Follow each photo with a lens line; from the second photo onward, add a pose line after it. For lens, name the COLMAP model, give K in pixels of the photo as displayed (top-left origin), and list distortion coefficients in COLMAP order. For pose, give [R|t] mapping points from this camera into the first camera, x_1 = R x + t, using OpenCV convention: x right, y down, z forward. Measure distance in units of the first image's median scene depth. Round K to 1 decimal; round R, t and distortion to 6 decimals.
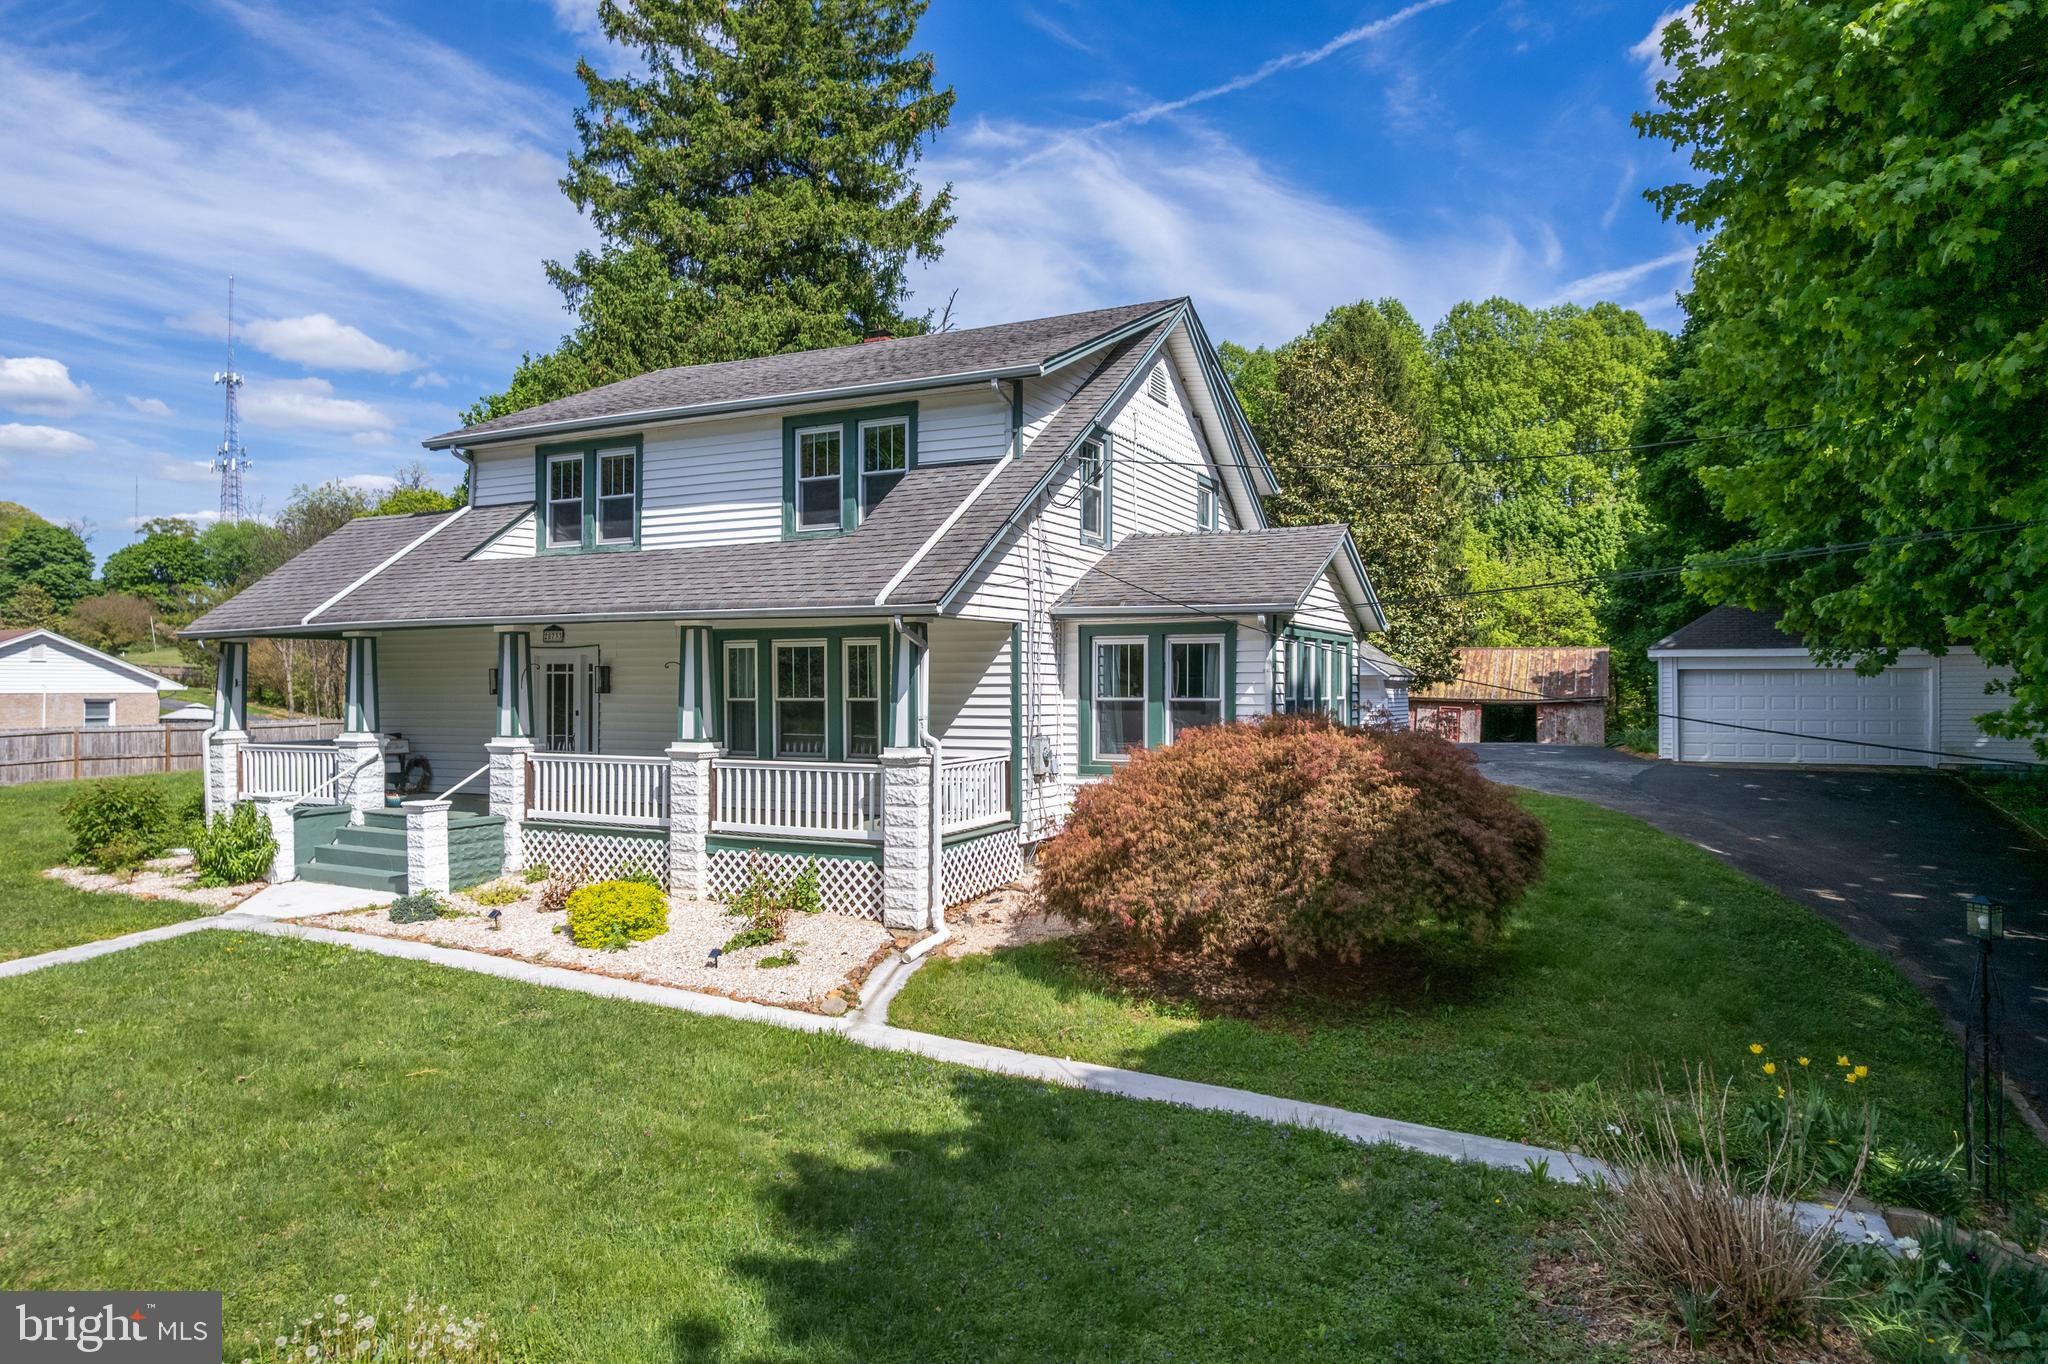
lens RADIAL K [[1305.0, 0, 1021.1], [0, 1305.0, 685.5], [0, 0, 1]] dist [-0.061981, 0.044765]
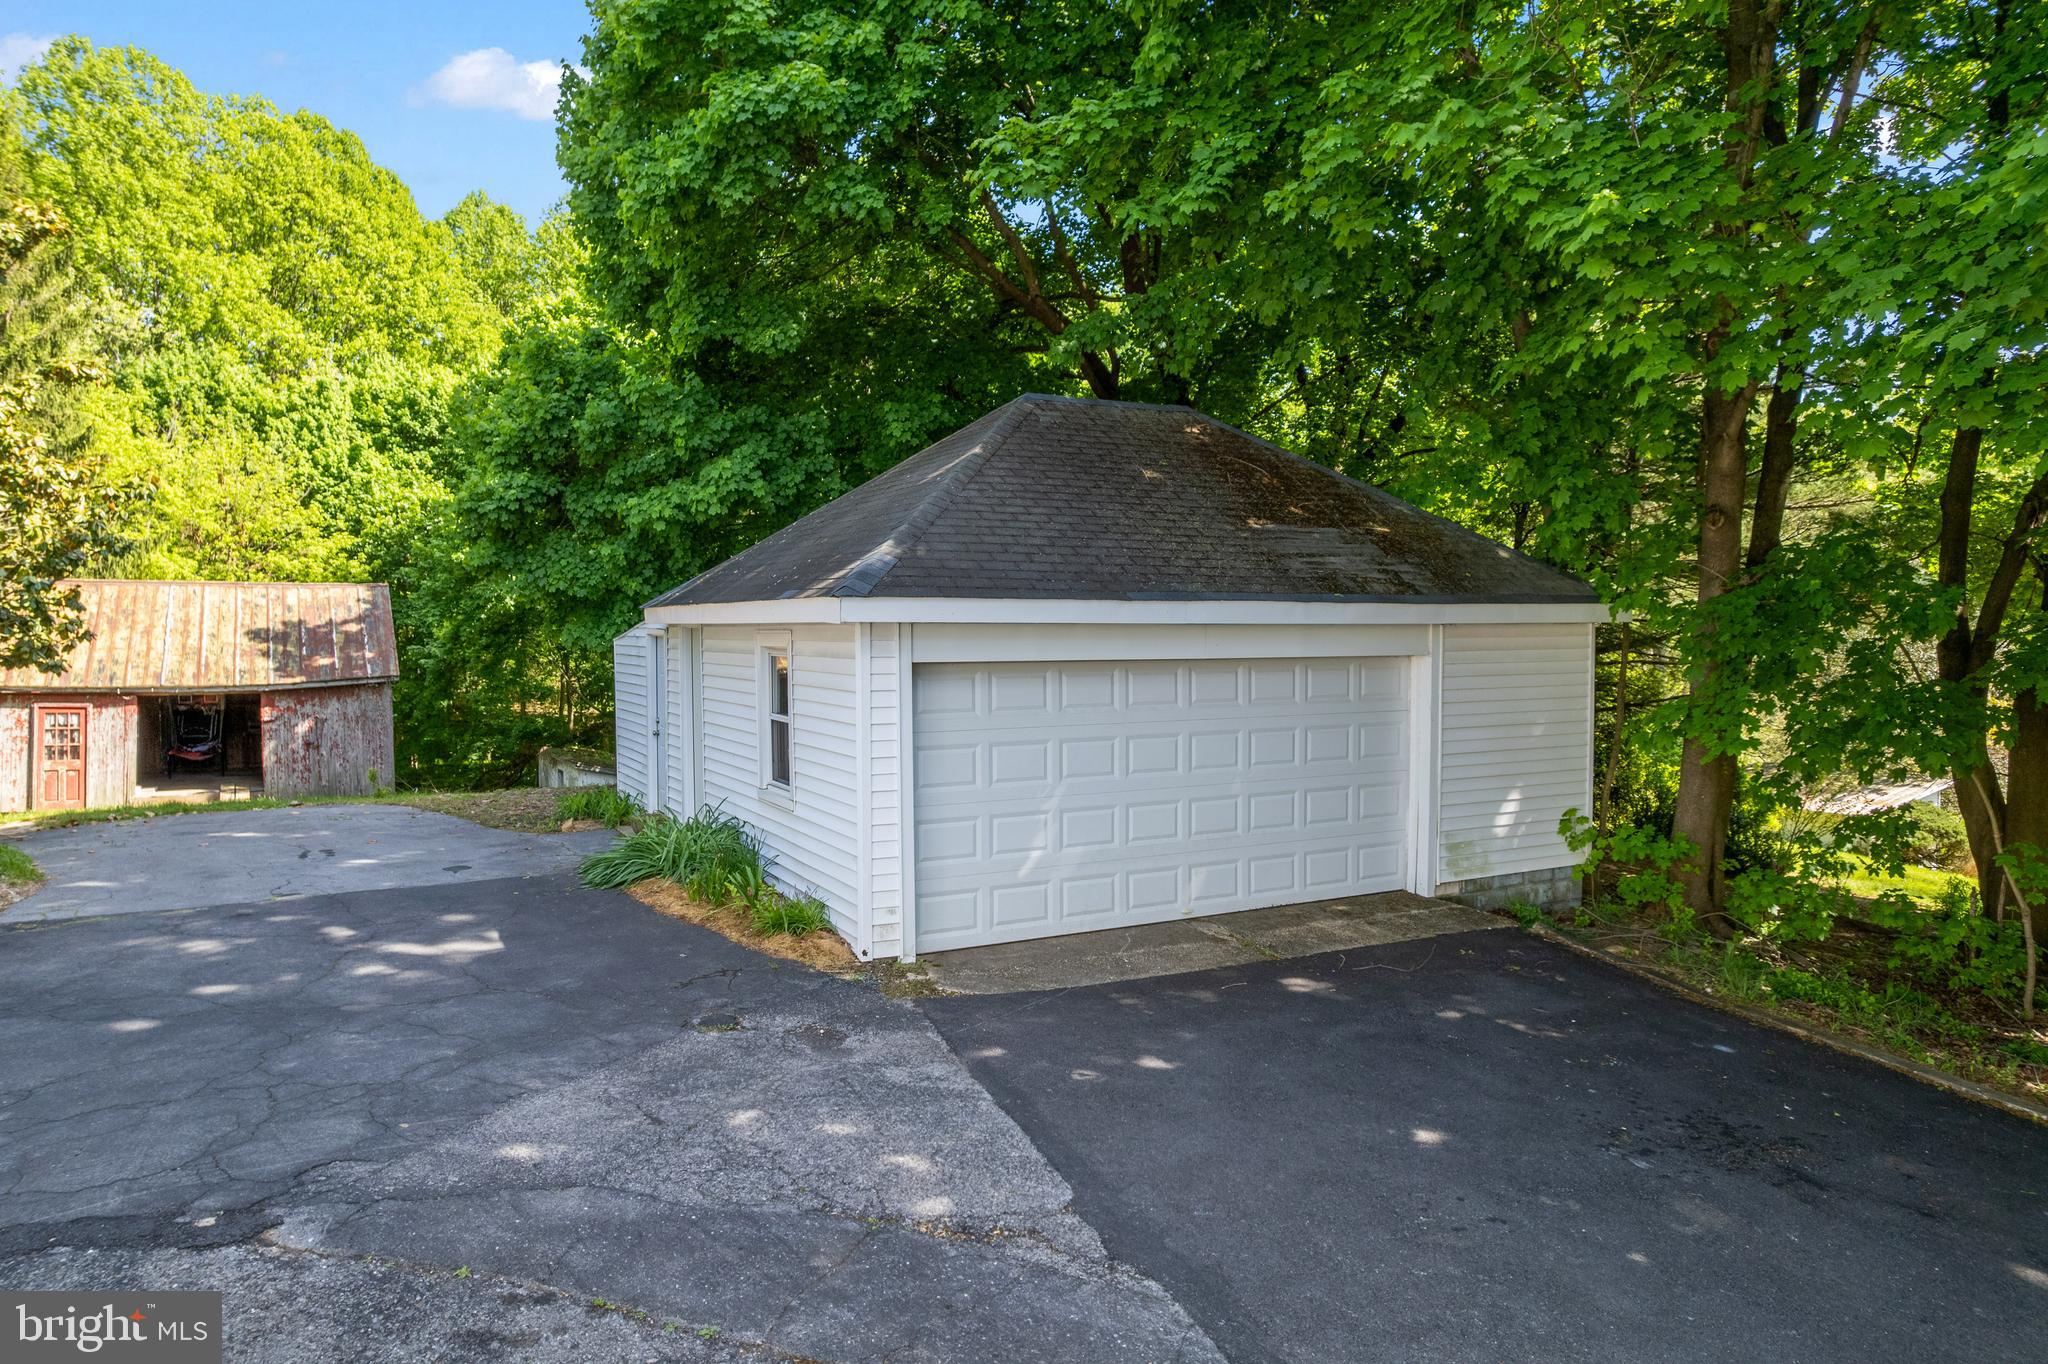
lens RADIAL K [[1305.0, 0, 1048.7], [0, 1305.0, 687.6], [0, 0, 1]] dist [-0.061981, 0.044765]
pose [[0.563445, -0.035734, 0.825380, 0.448761], [-0.003312, 0.998958, 0.045510, -0.035166], [-0.826147, -0.028376, 0.562740, 1.324143]]
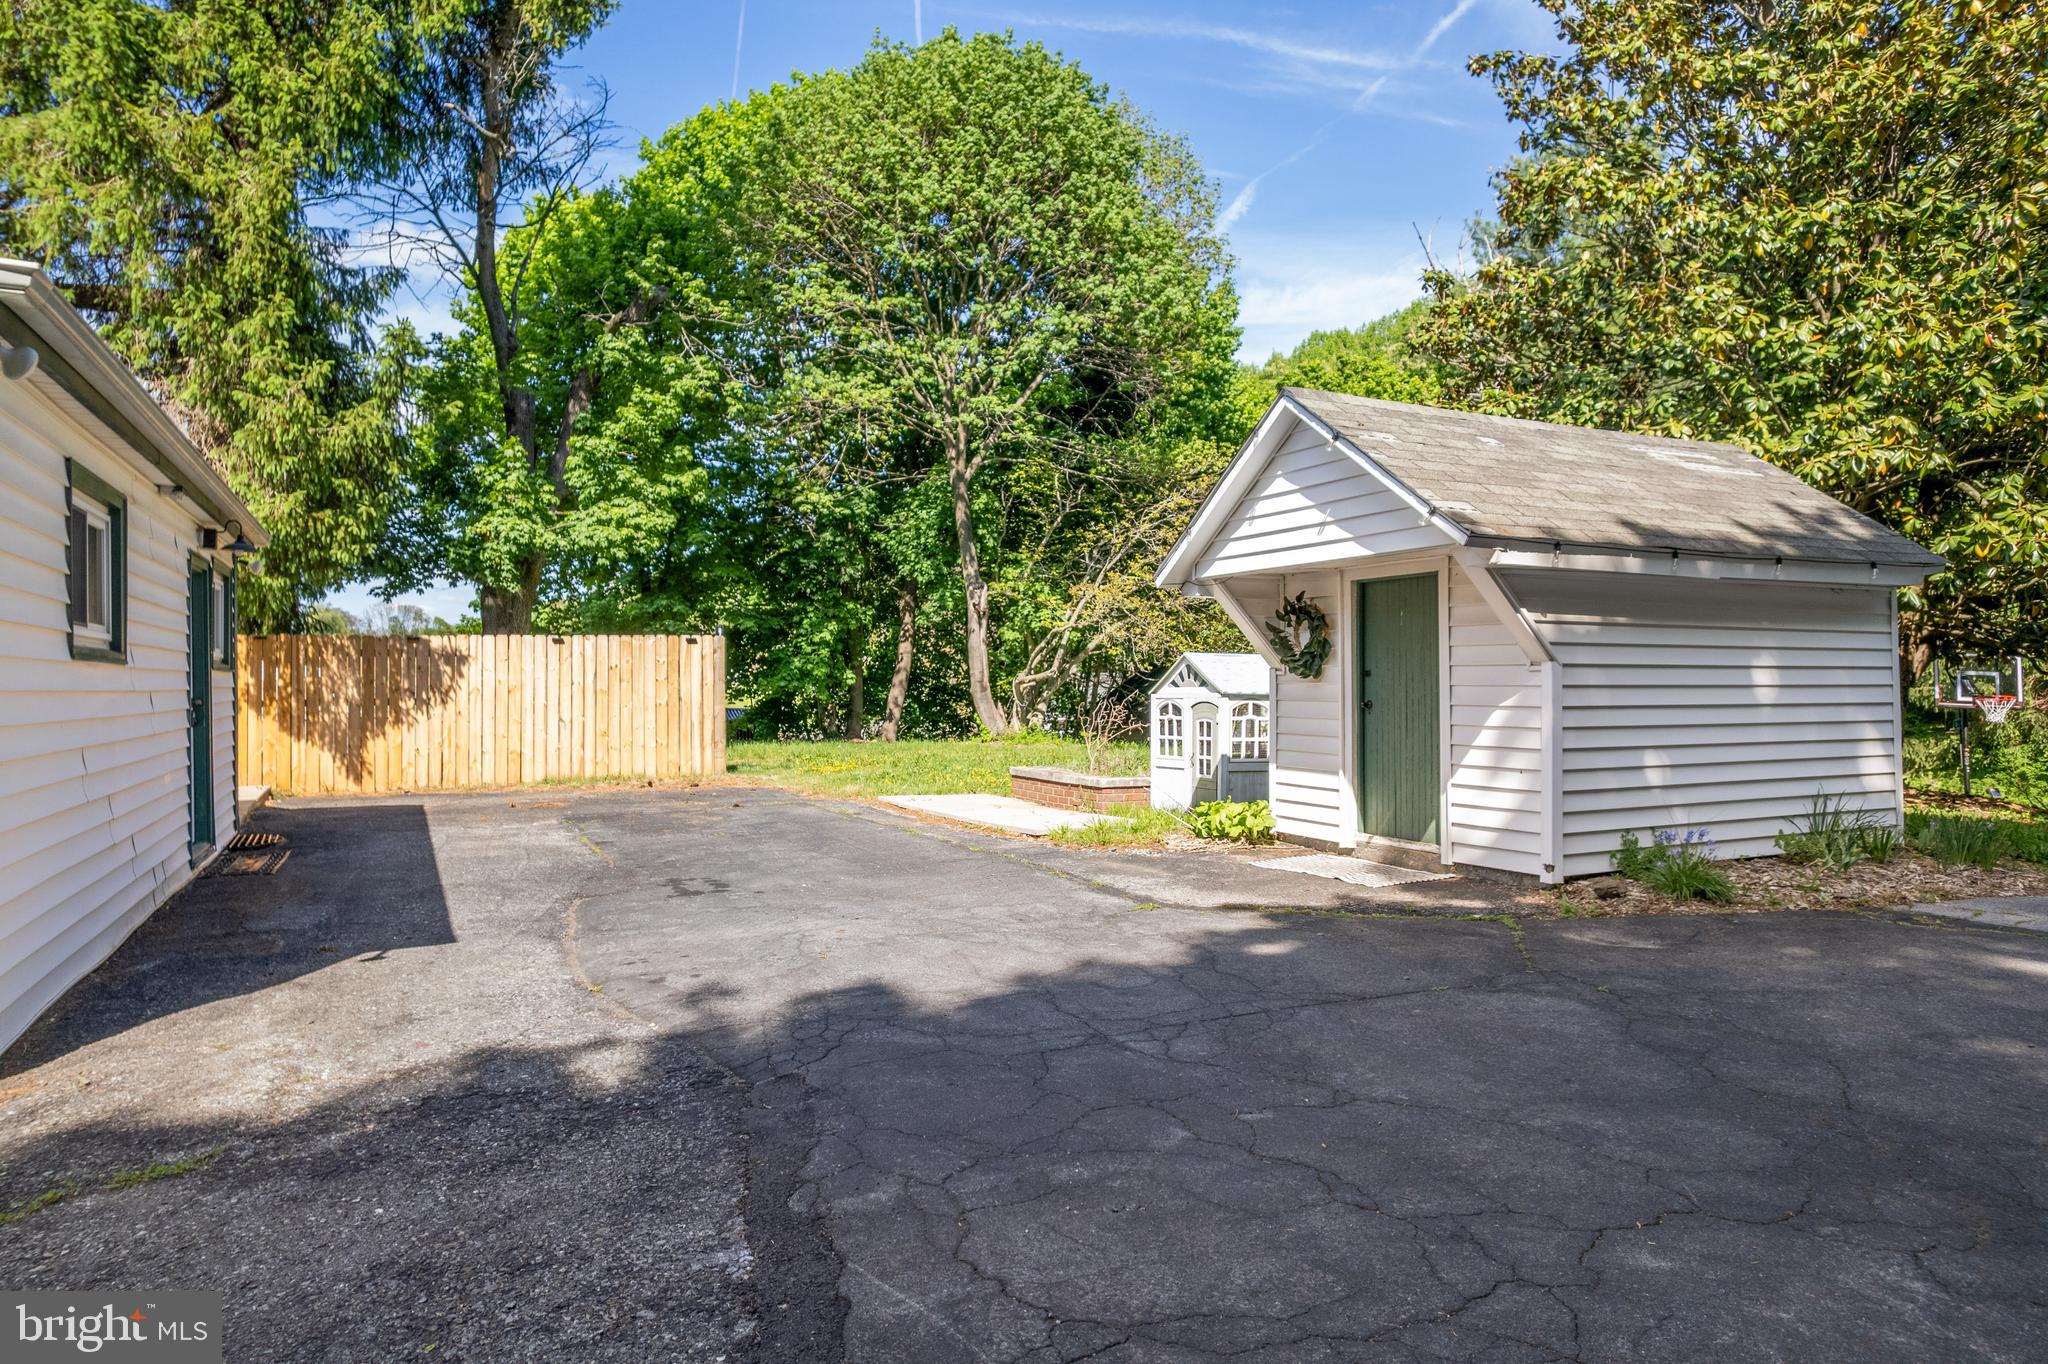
lens RADIAL K [[1305.0, 0, 1026.6], [0, 1305.0, 678.9], [0, 0, 1]] dist [-0.061981, 0.044765]
pose [[0.791839, -0.002026, -0.610727, 0.673087], [0.001158, 0.999998, -0.001817, 0.027454], [0.610729, 0.000731, 0.791839, 1.562198]]
